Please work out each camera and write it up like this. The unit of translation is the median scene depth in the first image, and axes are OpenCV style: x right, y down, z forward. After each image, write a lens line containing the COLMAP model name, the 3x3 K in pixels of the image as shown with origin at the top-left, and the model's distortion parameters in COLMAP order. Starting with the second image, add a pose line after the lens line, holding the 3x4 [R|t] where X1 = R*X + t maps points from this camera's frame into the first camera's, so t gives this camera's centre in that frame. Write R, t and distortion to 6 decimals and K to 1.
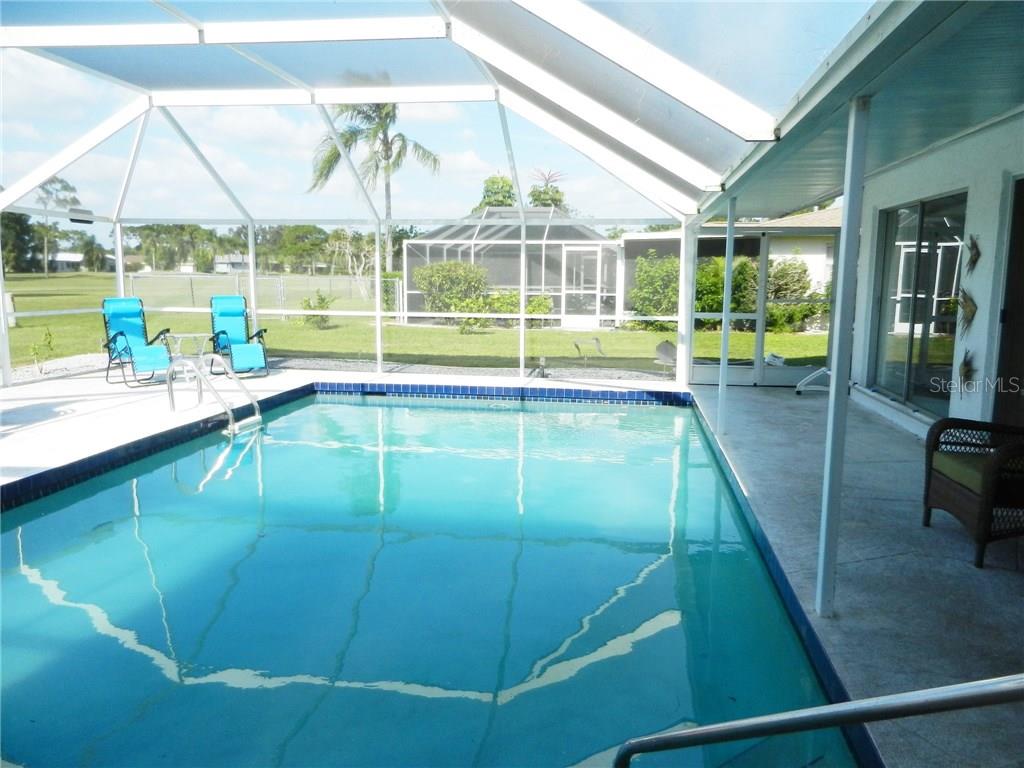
lens RADIAL K [[764.0, 0, 513.7], [0, 764.0, 384.0], [0, 0, 1]] dist [0.010127, -0.006575]
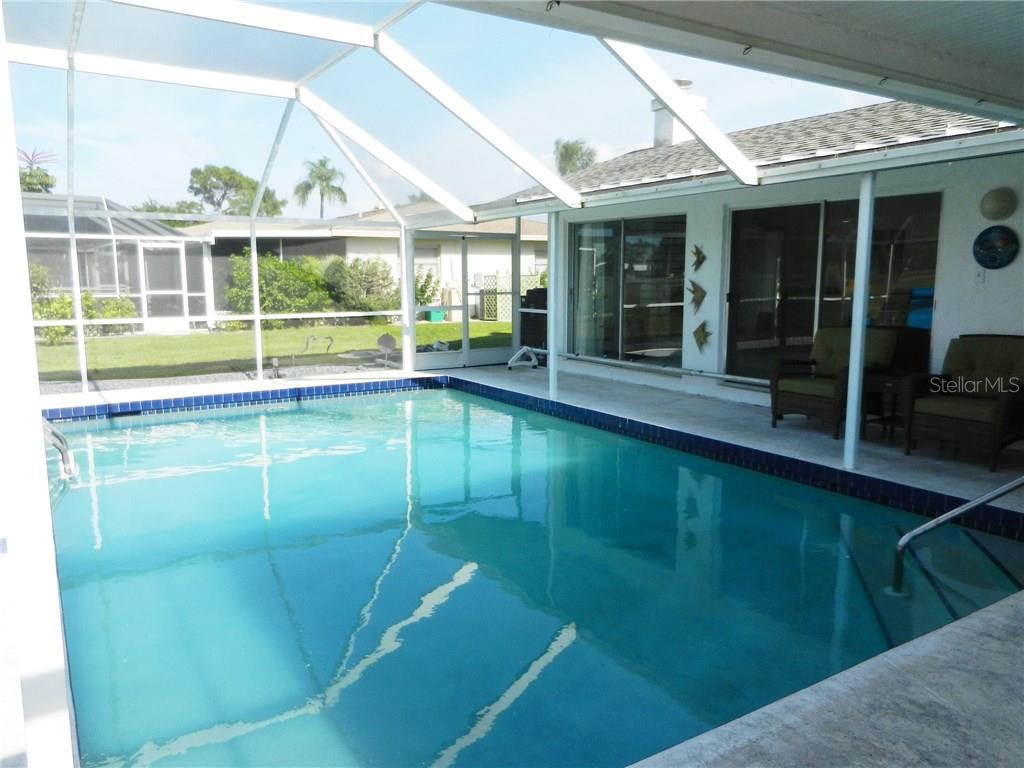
lens RADIAL K [[764.0, 0, 531.4], [0, 764.0, 394.3], [0, 0, 1]] dist [0.010127, -0.006575]
pose [[0.748260, -0.112695, 0.653763, -0.355681], [0.101518, 0.993310, 0.055034, -0.009270], [-0.655592, 0.025189, 0.754695, 0.042542]]
